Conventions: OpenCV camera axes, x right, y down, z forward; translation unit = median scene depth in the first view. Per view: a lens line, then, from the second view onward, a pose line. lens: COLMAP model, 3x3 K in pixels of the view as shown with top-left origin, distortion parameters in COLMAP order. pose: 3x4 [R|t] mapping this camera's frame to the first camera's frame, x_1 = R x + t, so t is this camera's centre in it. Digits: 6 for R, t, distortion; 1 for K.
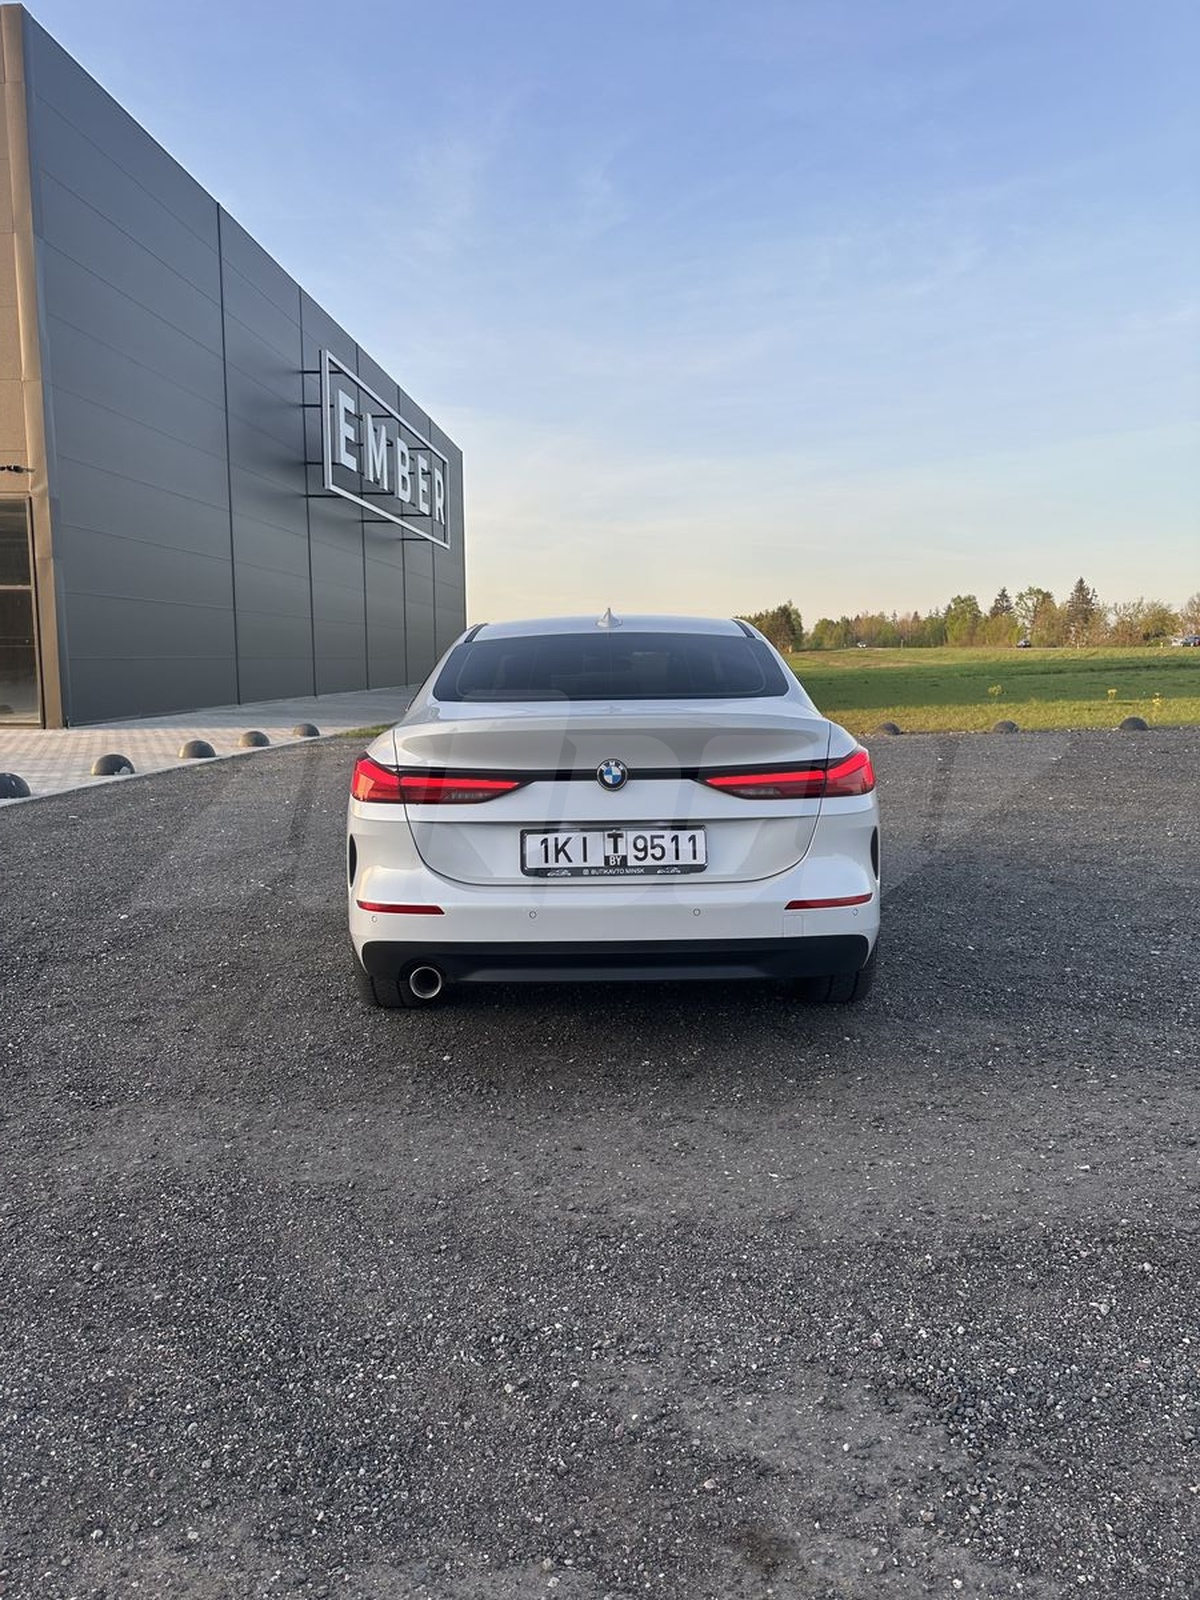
lens RADIAL K [[1138.2, 0, 600.0], [0, 1138.2, 800.0], [0, 0, 1]] dist [0.092774, -0.138110]
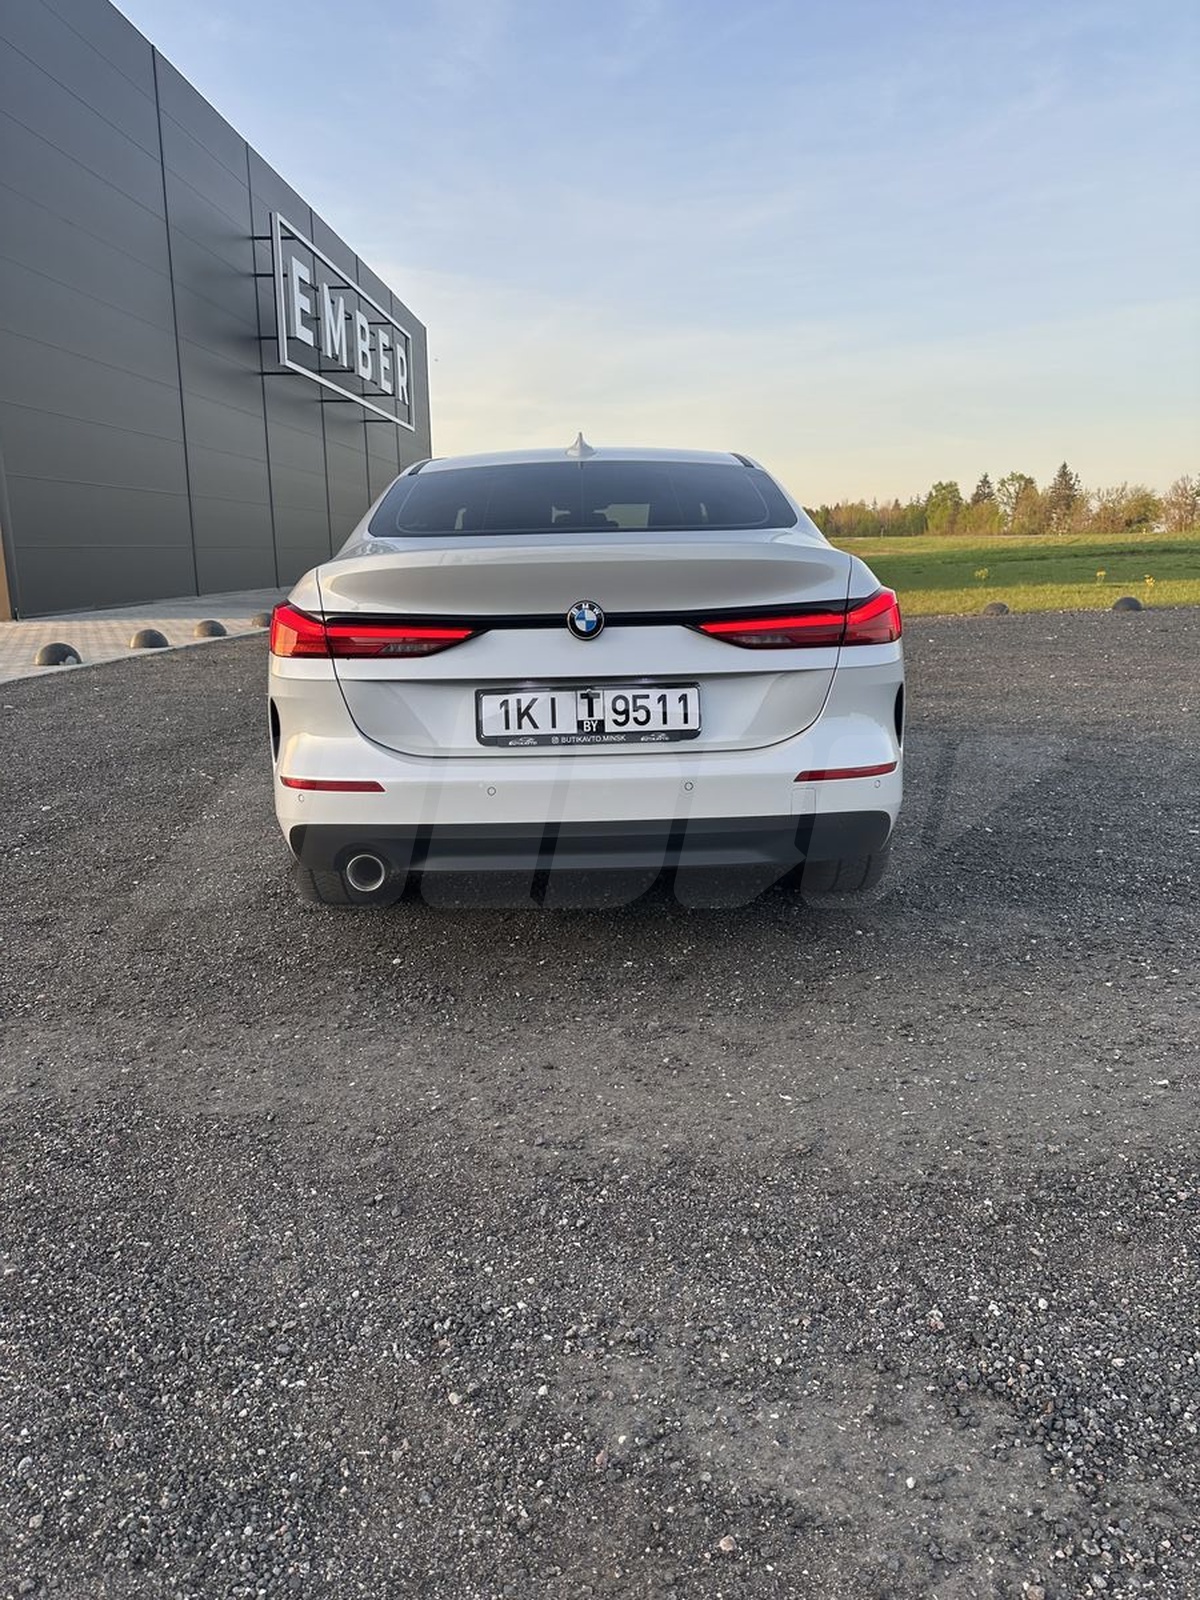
lens RADIAL K [[1143.8, 0, 598.6], [0, 1143.8, 804.9], [0, 0, 1]] dist [0.089079, -0.114331]
pose [[0.999757, -0.011246, 0.018986, 0.002916], [0.009408, 0.995502, 0.094271, 0.031916], [-0.019960, -0.094069, 0.995366, 0.165236]]
